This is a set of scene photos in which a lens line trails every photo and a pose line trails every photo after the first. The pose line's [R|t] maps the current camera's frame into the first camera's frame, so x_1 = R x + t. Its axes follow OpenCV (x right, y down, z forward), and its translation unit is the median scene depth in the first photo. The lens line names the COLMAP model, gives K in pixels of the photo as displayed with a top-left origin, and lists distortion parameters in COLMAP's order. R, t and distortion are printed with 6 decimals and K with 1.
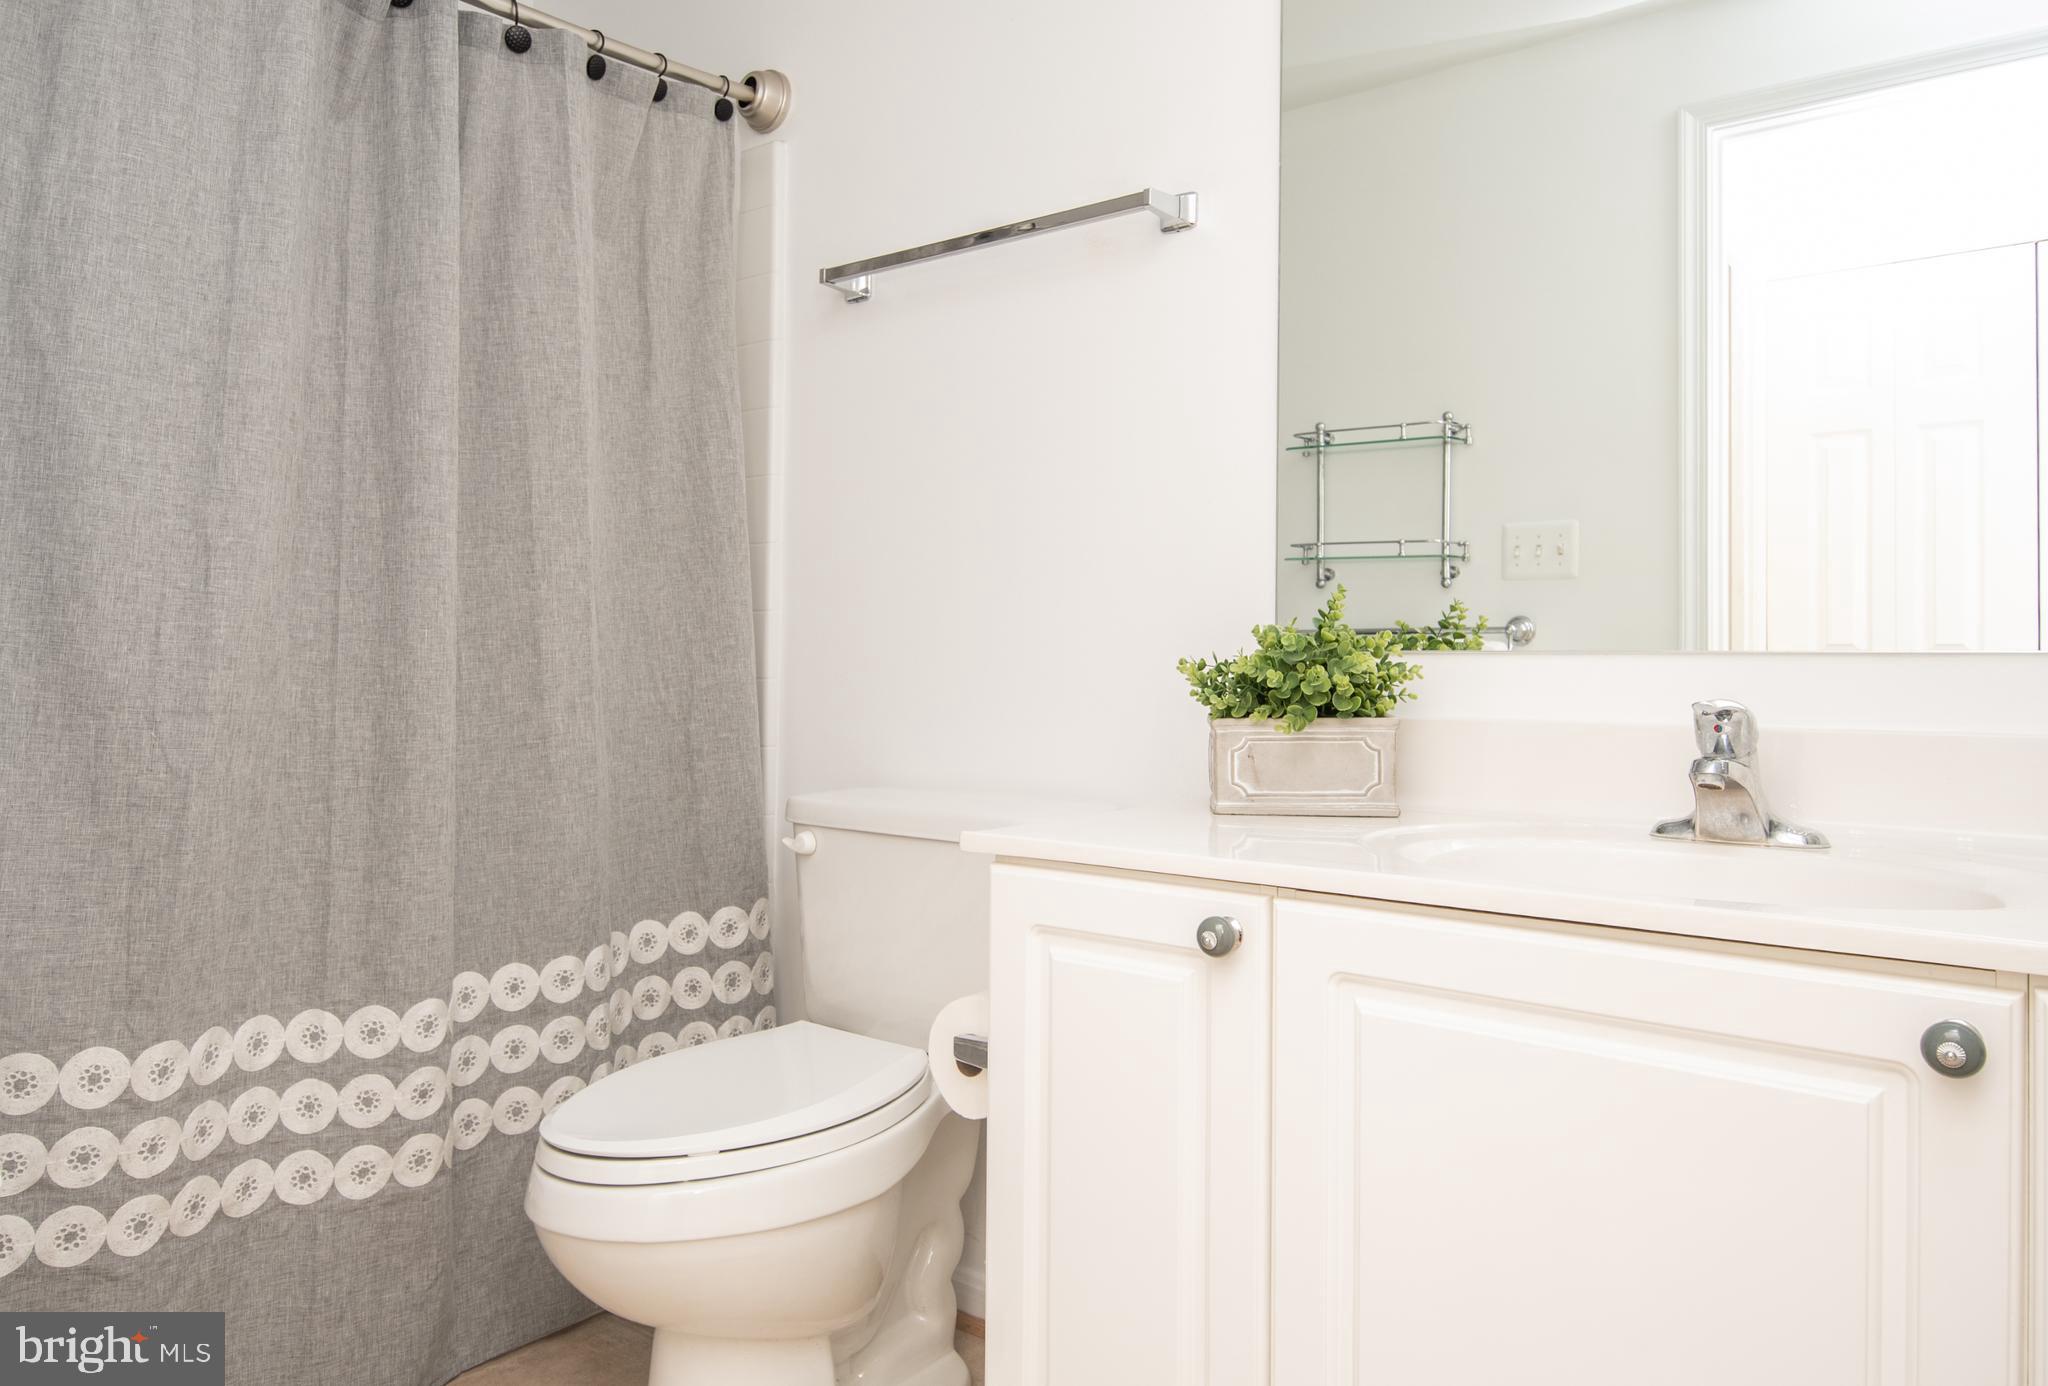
lens RADIAL K [[1392.6, 0, 1017.7], [0, 1392.6, 687.6], [0, 0, 1]] dist [0.008327, -0.013538]
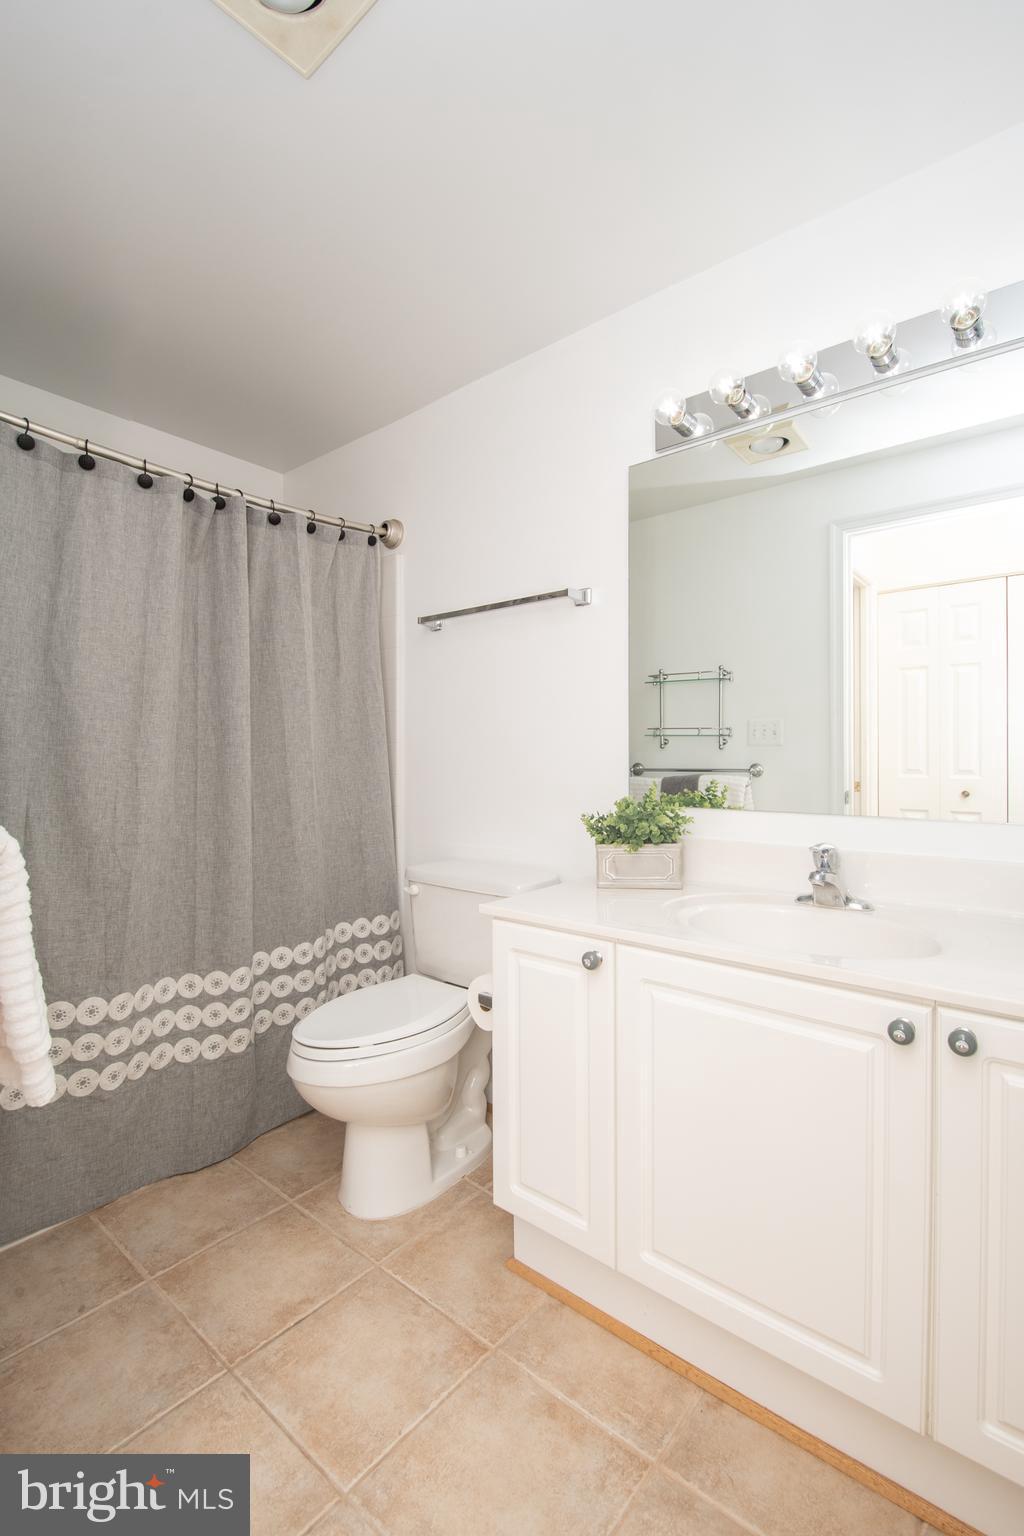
lens RADIAL K [[681.8, 0, 520.5], [0, 681.8, 779.3], [0, 0, 1]] dist [-0.001735, -0.001282]
pose [[0.999824, -0.011905, -0.014474, 0.033281], [0.012221, 0.999686, 0.021885, -0.090418], [0.014209, -0.022058, 0.999656, -0.055215]]
